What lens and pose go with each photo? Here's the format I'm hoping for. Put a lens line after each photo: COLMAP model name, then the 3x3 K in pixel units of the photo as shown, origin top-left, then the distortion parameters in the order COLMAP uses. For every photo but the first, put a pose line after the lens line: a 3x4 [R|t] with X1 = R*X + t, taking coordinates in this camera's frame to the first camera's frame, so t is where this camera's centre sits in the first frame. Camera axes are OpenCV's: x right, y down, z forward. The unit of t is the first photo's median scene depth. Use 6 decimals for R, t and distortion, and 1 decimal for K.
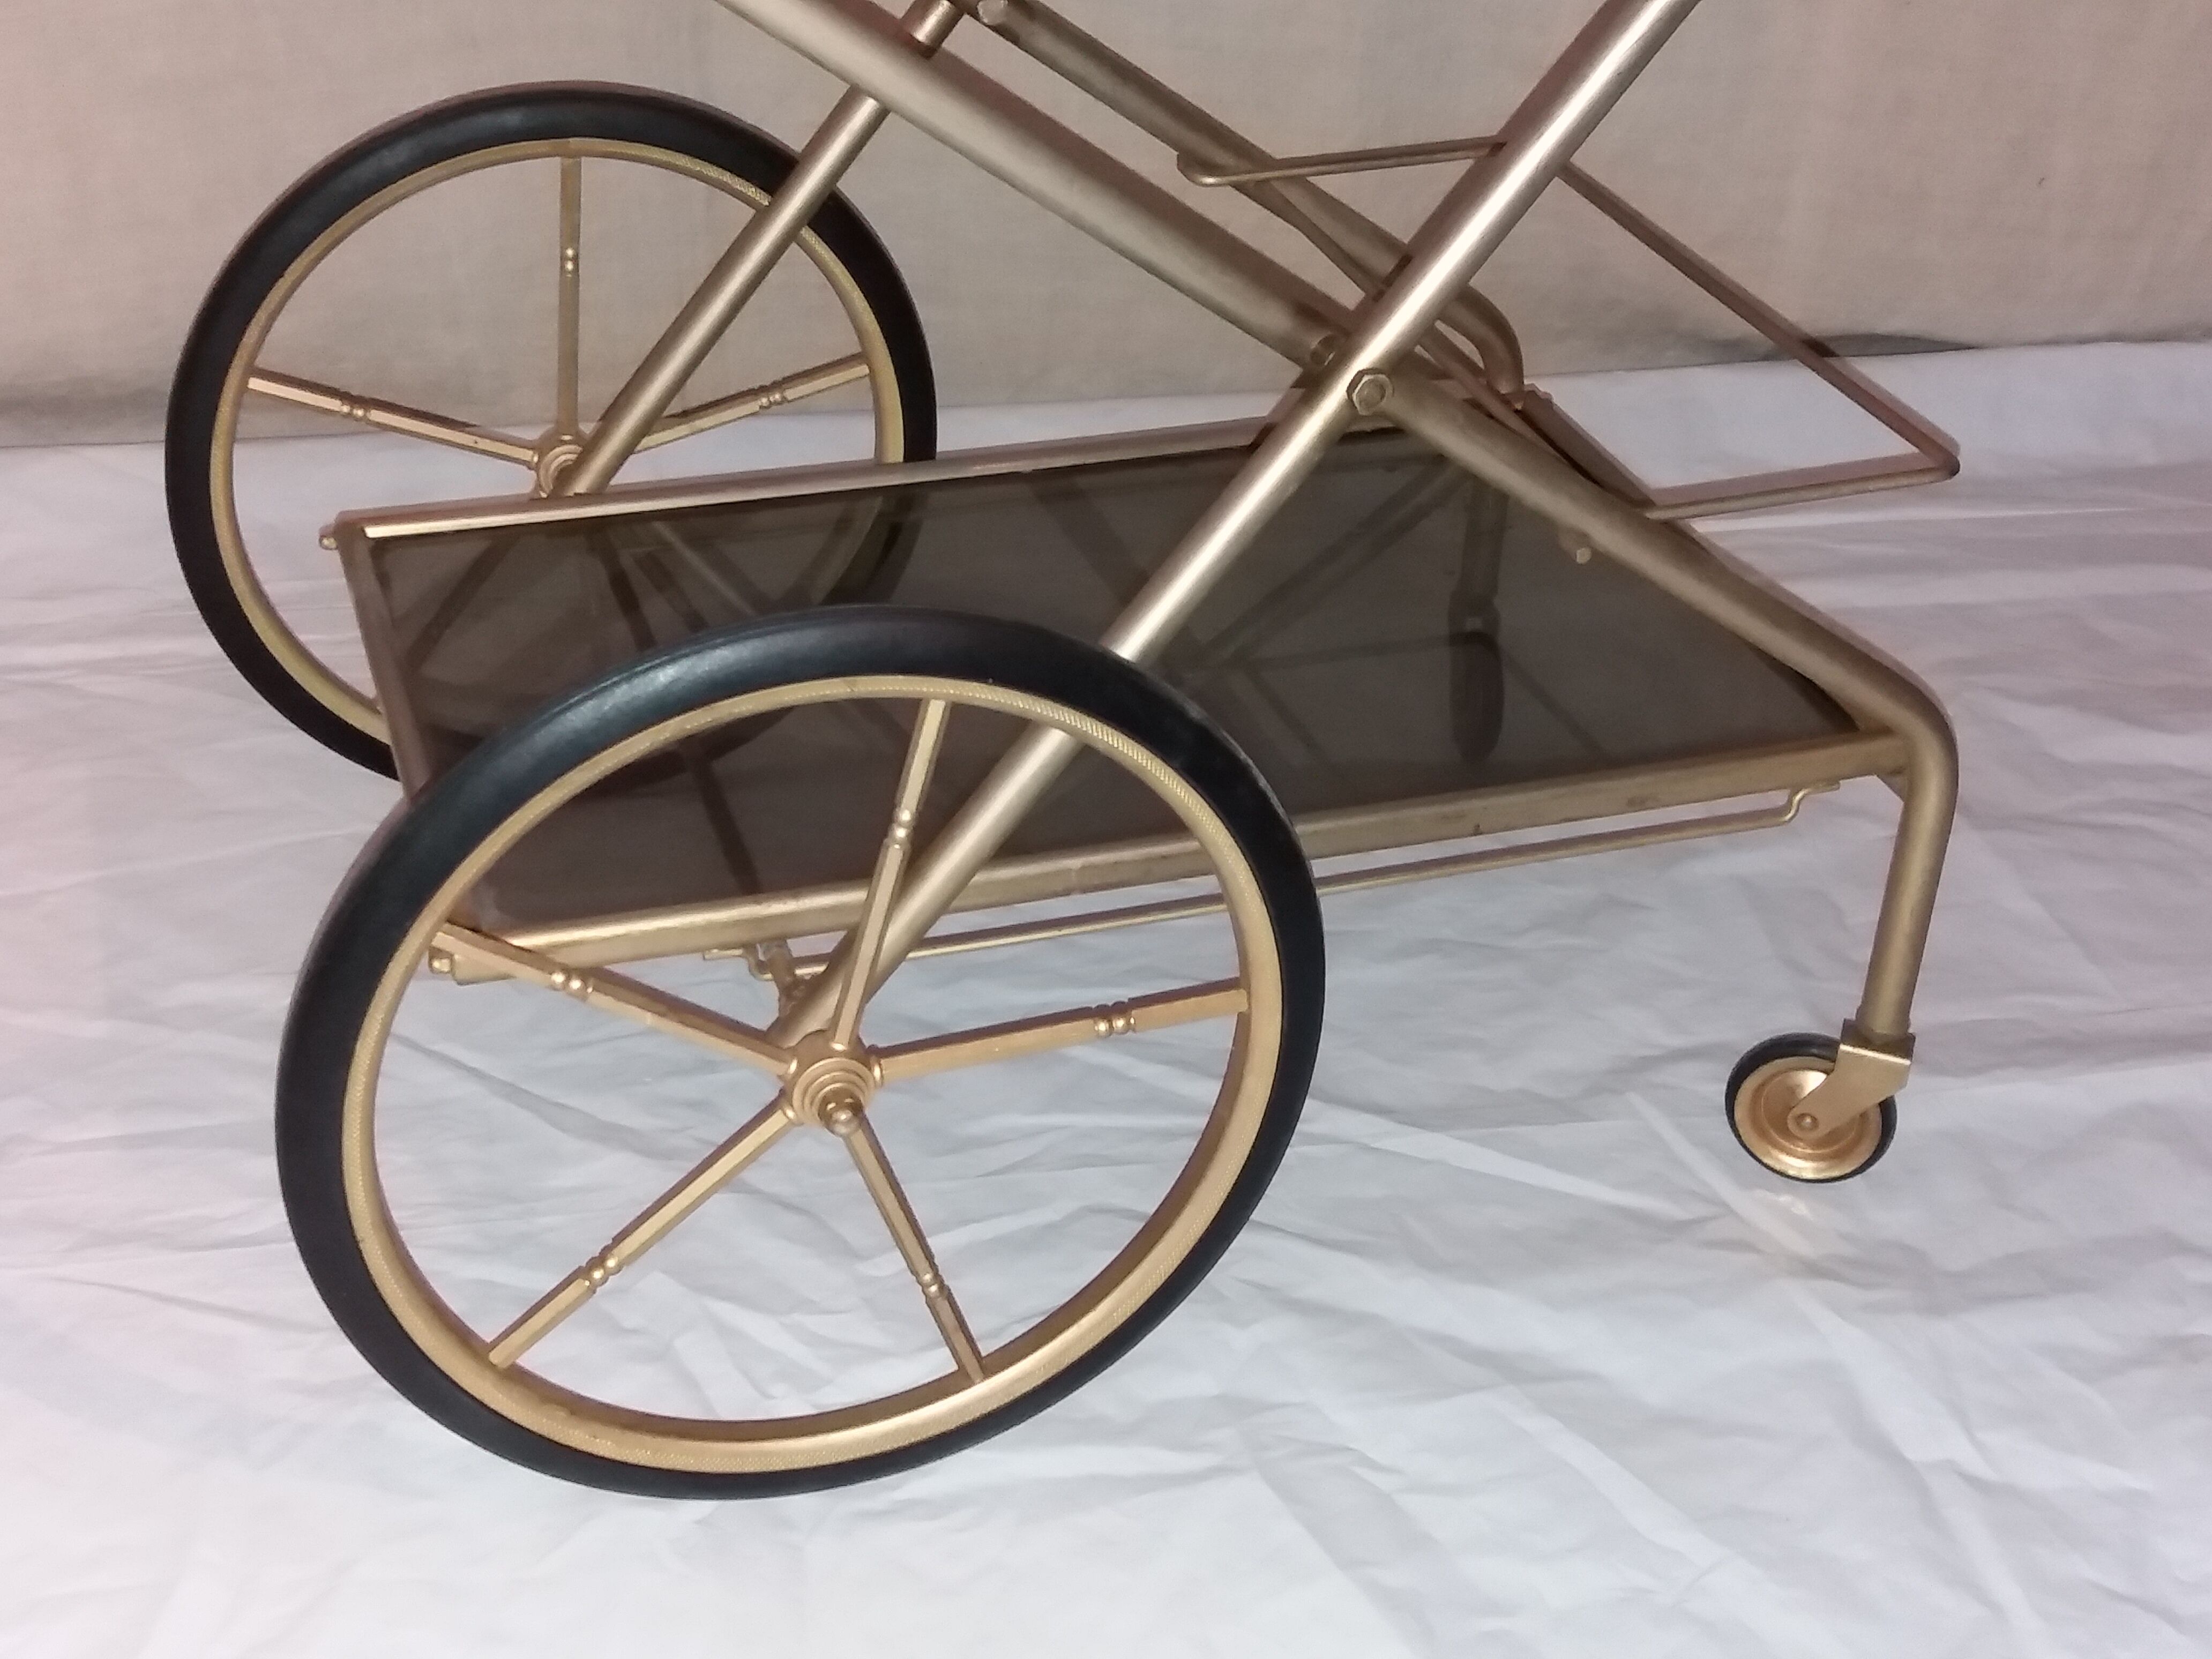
lens RADIAL K [[3270.8, 0, 1106.0], [0, 3270.8, 829.5], [0, 0, 1]] dist [0.254797, -0.867210]
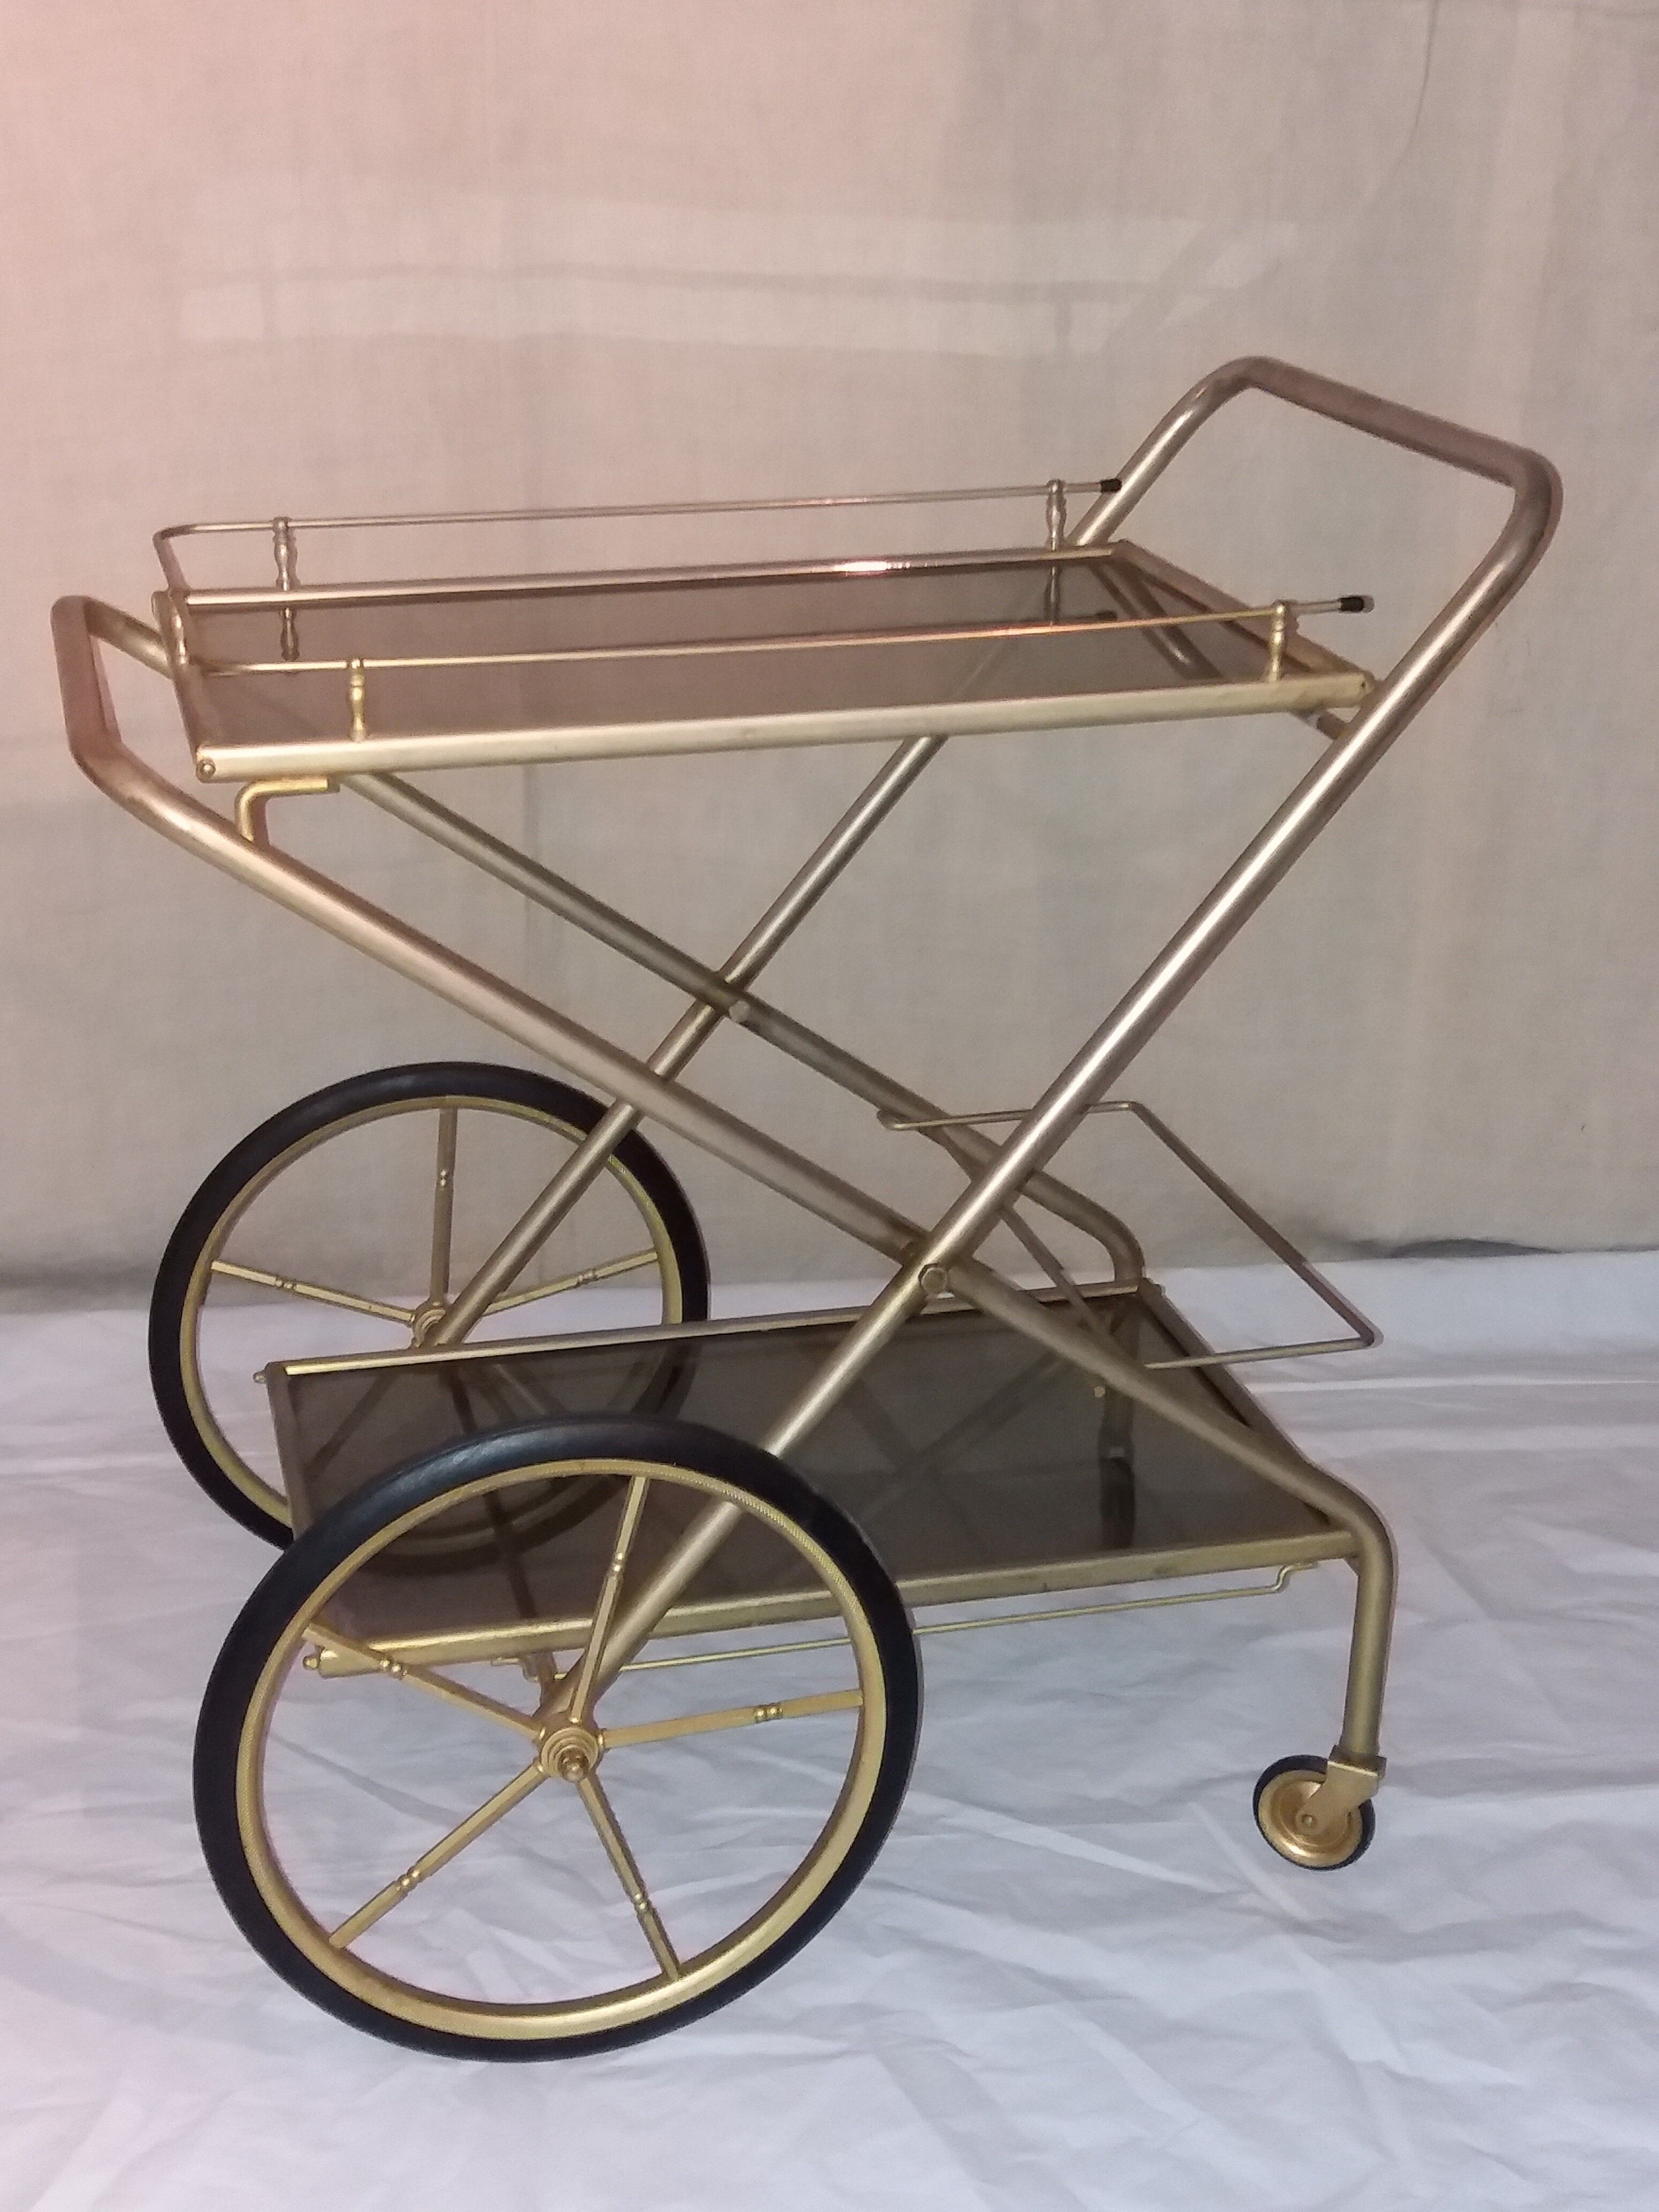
lens RADIAL K [[3270.8, 0, 829.5], [0, 3270.8, 1106.0], [0, 0, 1]] dist [0.254797, -0.867210]
pose [[0.997423, 0.008642, -0.071219, 0.116042], [-0.021378, 0.983421, -0.180071, 0.051738], [0.068482, 0.181130, 0.981072, -0.416280]]
